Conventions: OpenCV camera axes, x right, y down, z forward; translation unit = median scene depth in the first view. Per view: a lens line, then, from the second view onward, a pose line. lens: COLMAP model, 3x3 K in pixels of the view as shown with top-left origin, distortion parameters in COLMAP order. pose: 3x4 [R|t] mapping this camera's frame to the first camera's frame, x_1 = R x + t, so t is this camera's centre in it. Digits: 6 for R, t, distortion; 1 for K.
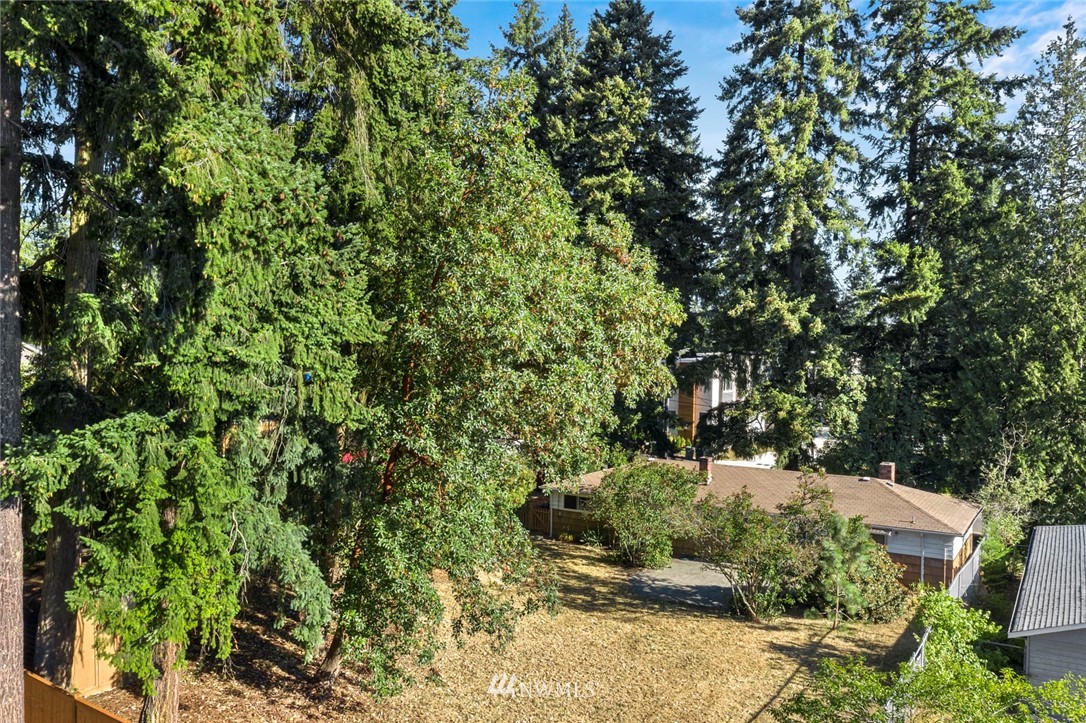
lens RADIAL K [[851.3, 0, 549.8], [0, 851.3, 361.1], [0, 0, 1]] dist [-0.007514, -0.016330]
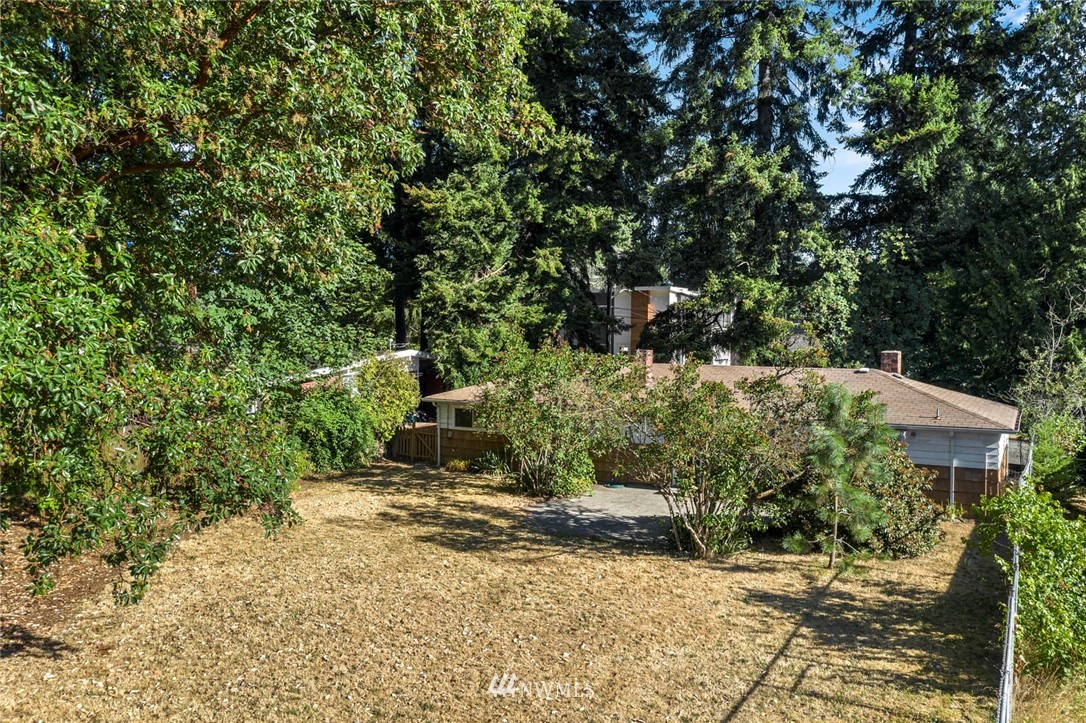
lens RADIAL K [[851.3, 0, 534.8], [0, 851.3, 358.3], [0, 0, 1]] dist [-0.007514, -0.016330]
pose [[0.999716, -0.018356, 0.015215, 0.080013], [0.017990, 0.999554, 0.023818, 0.104129], [-0.015645, -0.023538, 0.999601, 0.278284]]
